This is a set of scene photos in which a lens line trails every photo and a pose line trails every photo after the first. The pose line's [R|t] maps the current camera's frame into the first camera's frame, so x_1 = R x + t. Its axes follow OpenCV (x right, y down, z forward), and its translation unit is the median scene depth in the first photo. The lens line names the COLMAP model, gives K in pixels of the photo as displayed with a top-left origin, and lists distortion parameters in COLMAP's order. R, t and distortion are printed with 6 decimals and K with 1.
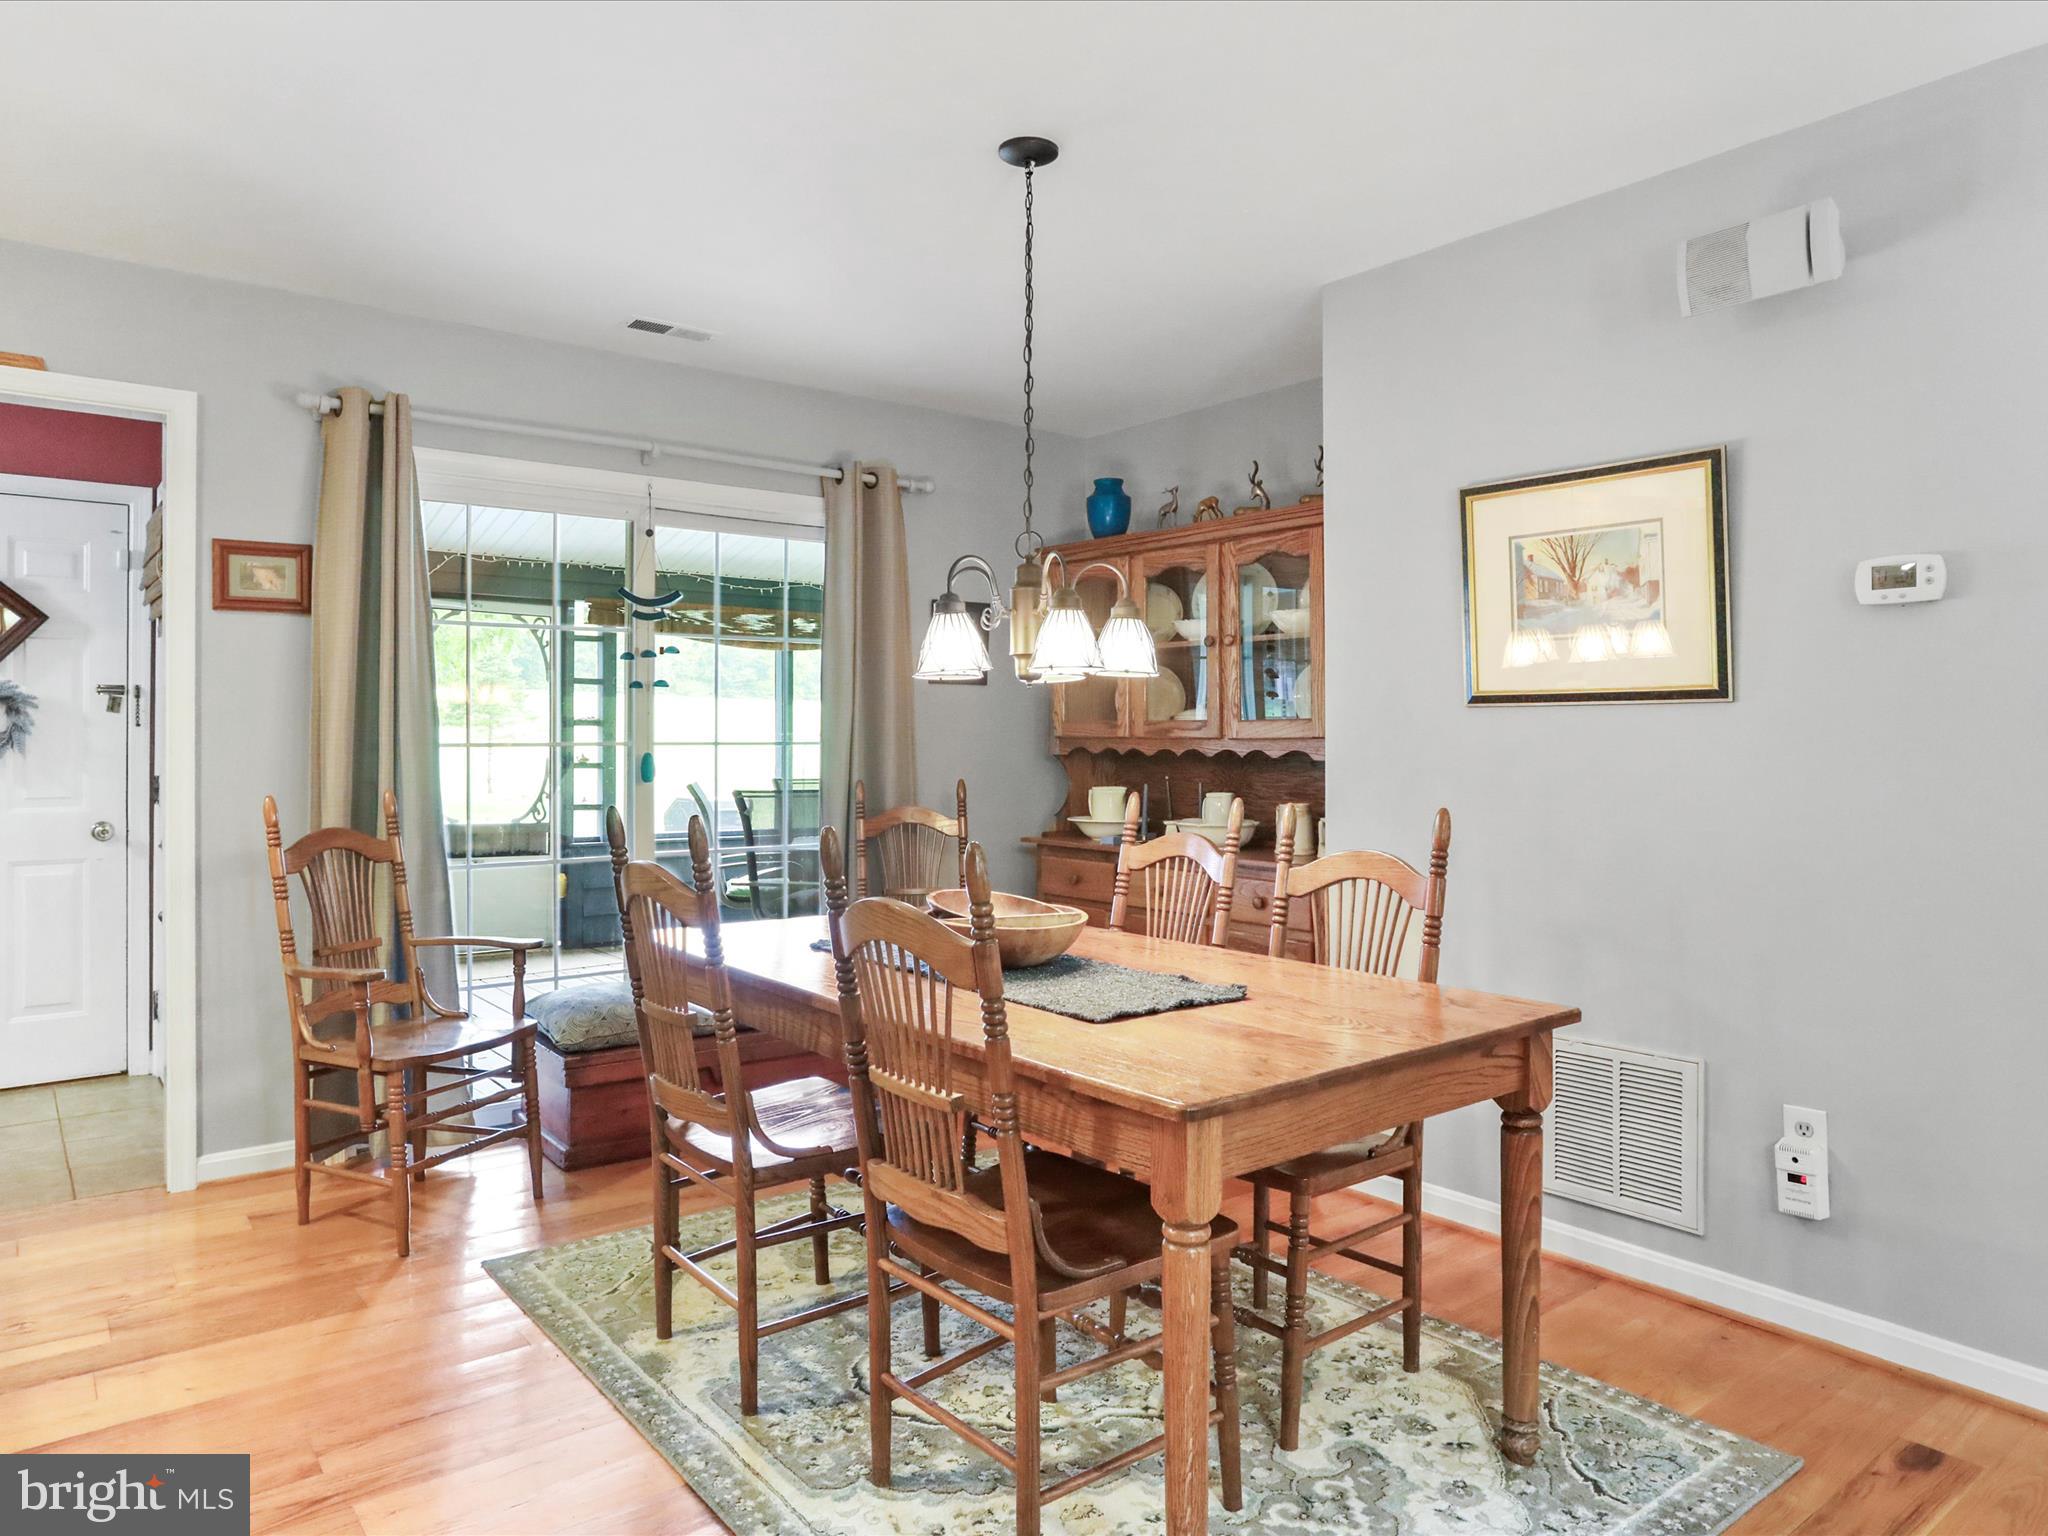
lens RADIAL K [[1366.9, 0, 1028.1], [0, 1366.9, 754.7], [0, 0, 1]] dist [-0.032585, 0.008077]
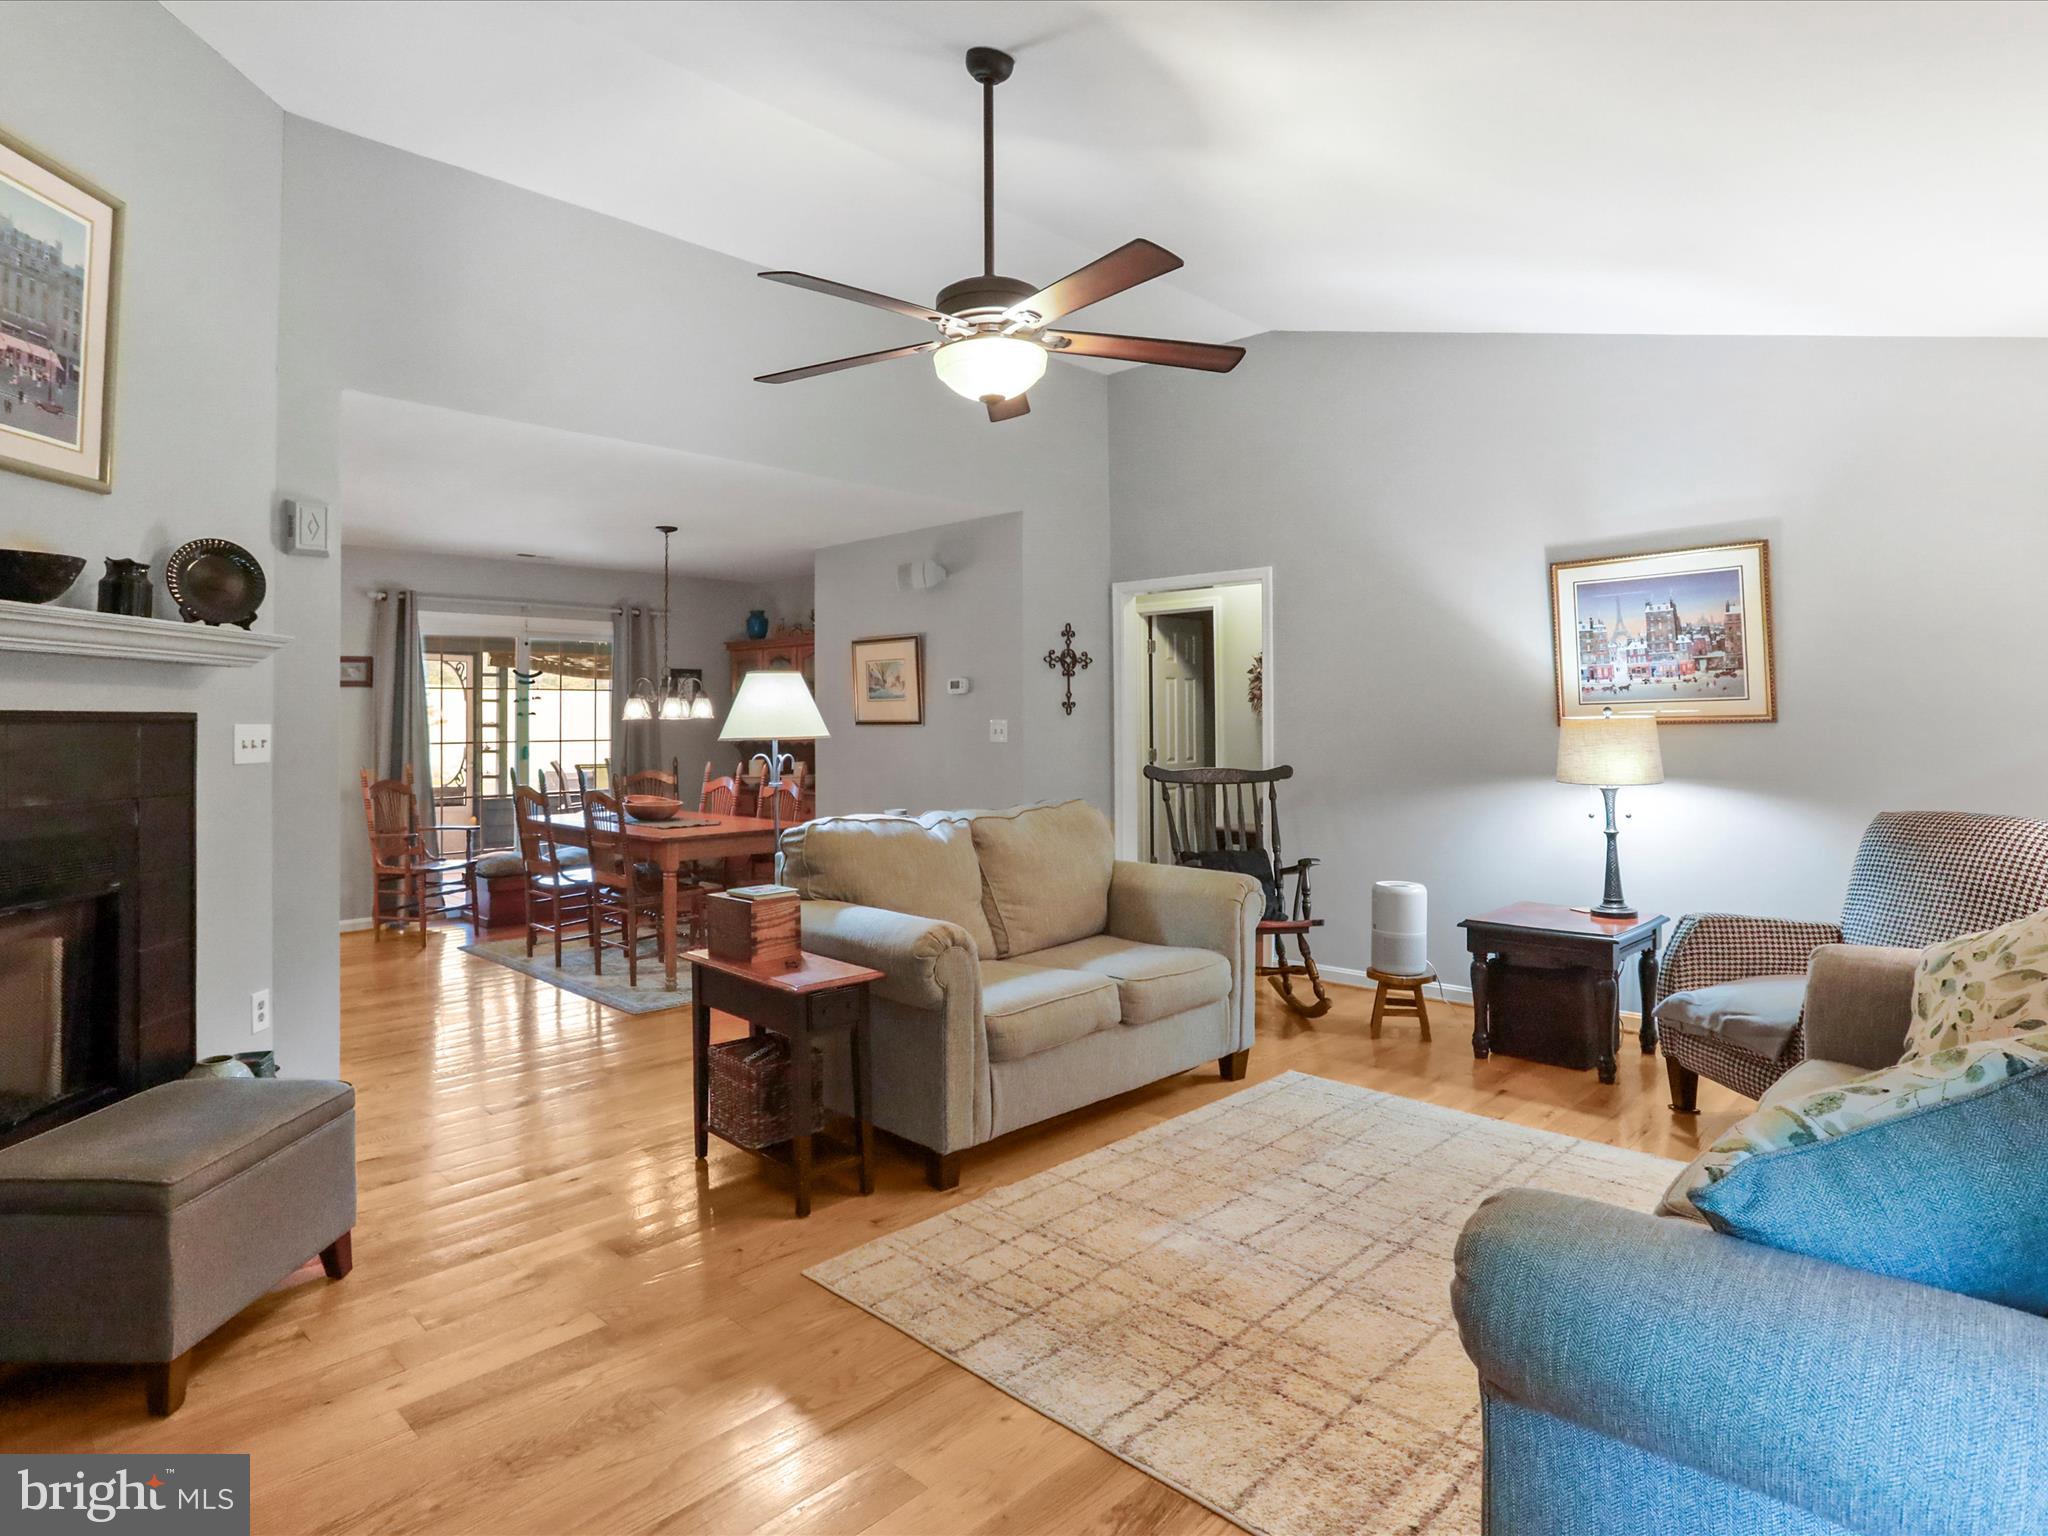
lens RADIAL K [[1140.6, 0, 1011.3], [0, 1140.6, 712.6], [0, 0, 1]] dist [-0.050103, 0.022128]
pose [[0.991723, -0.006035, 0.128253, 0.286611], [0.008796, 0.999741, -0.020976, -0.010523], [-0.128093, 0.021931, 0.991520, -0.984157]]
